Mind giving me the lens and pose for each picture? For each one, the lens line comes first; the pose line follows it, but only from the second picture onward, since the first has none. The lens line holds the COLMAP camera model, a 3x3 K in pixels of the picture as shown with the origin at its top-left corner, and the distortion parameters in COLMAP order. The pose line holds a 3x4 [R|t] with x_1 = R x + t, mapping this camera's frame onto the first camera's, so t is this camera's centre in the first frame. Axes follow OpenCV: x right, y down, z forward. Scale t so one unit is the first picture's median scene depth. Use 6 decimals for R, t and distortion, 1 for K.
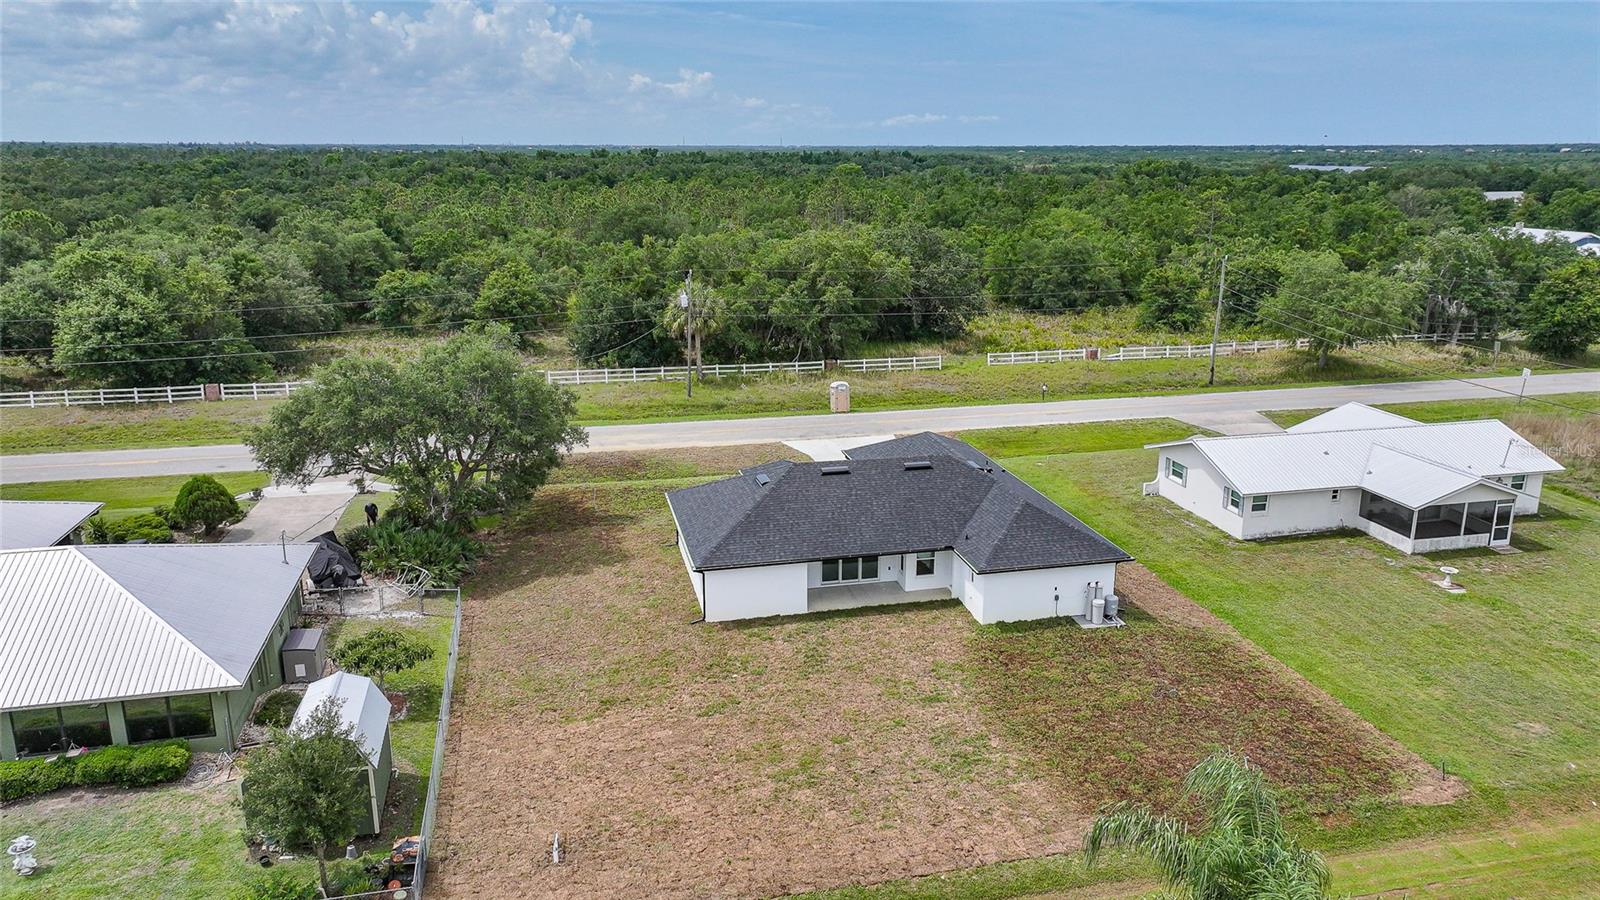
lens RADIAL K [[1134.3, 0, 800.0], [0, 1134.3, 450.0], [0, 0, 1]] dist [0.005204, 0.007121]
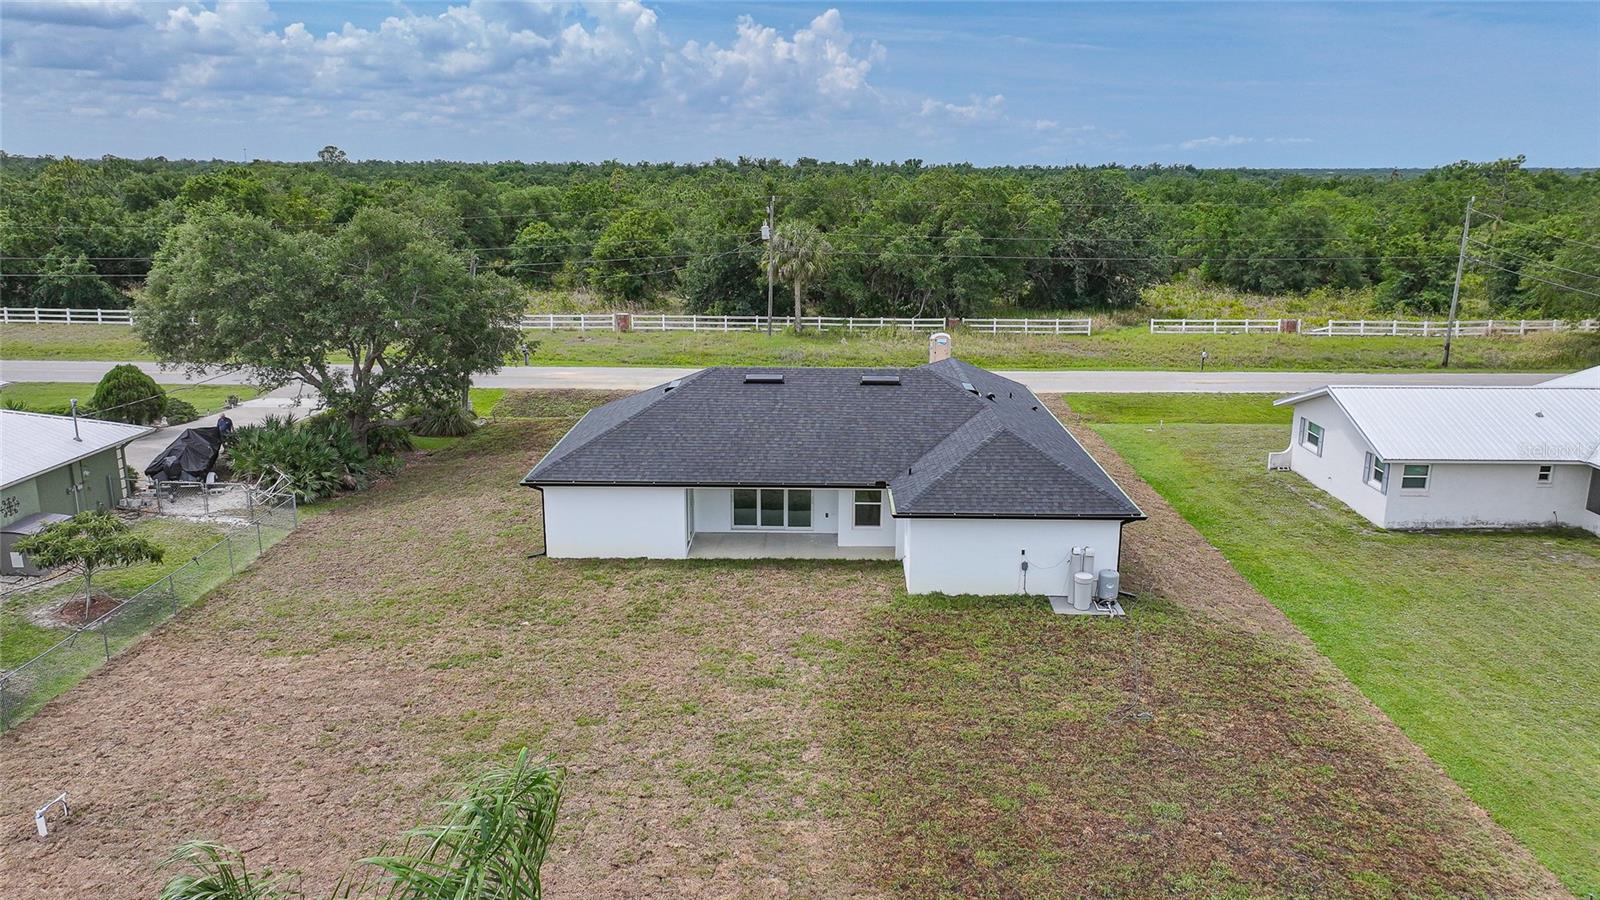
lens RADIAL K [[1127.4, 0, 802.0], [0, 1127.4, 442.3], [0, 0, 1]] dist [-0.002907, 0.022348]
pose [[0.969256, 0.061444, -0.238259, 0.183972], [-0.067927, 0.997508, -0.019089, 0.056747], [0.236492, 0.034686, 0.971014, 0.225207]]
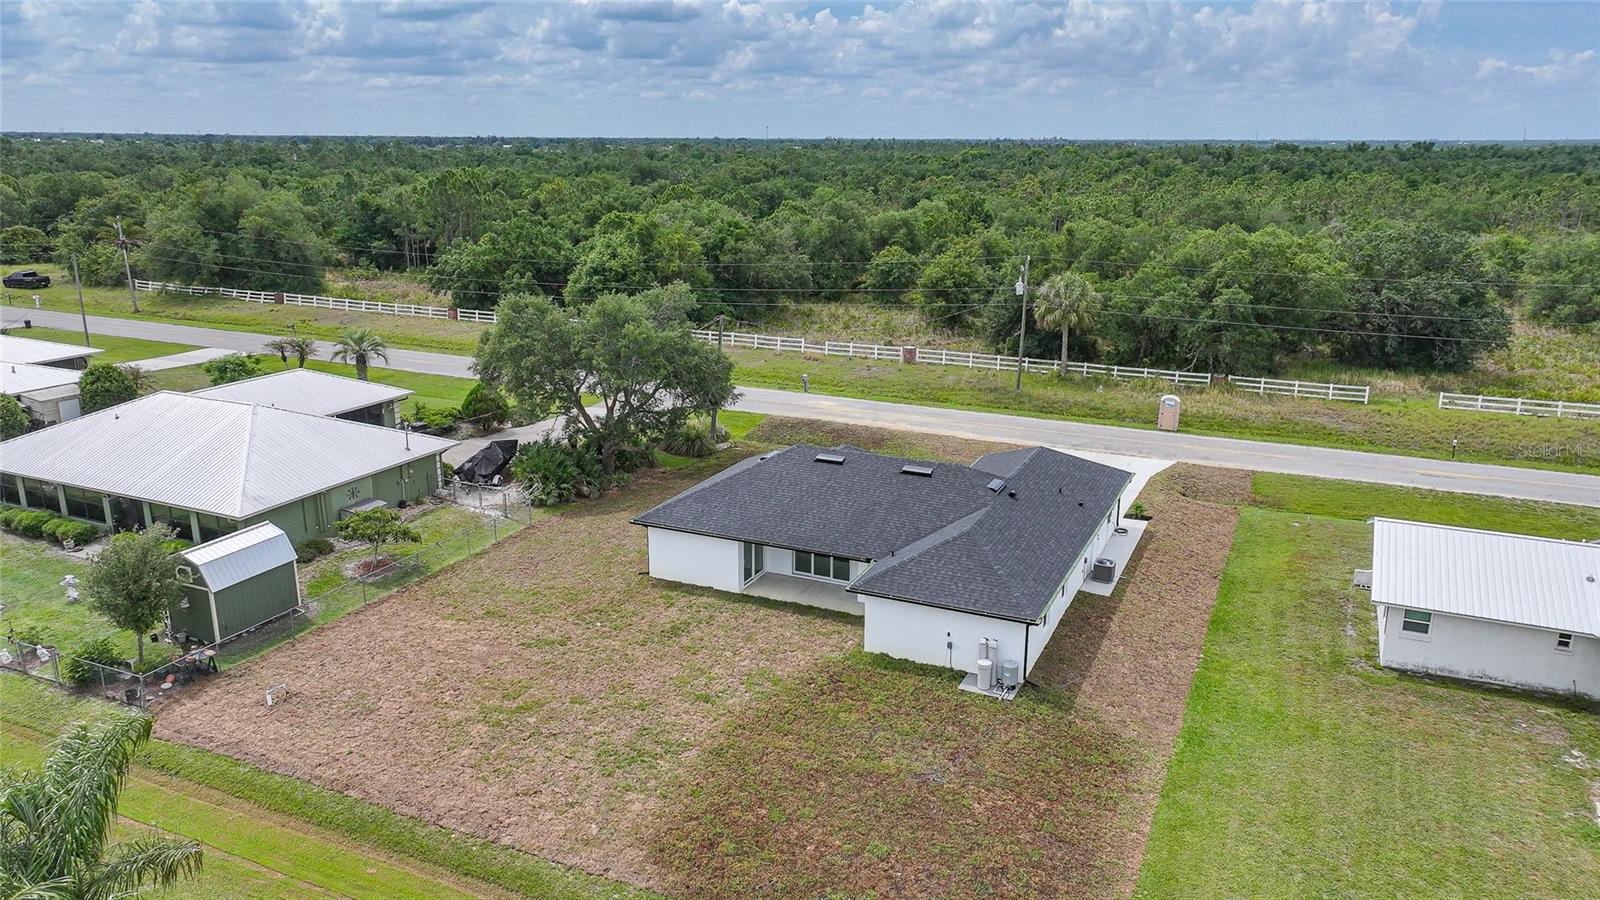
lens RADIAL K [[1124.3, 0, 800.0], [0, 1124.3, 450.0], [0, 0, 1]] dist [0.005016, 0.006940]
pose [[0.781101, 0.166312, -0.601848, 0.448636], [-0.163003, 0.984764, 0.060573, -0.032727], [0.602753, 0.050789, 0.796310, 0.189547]]
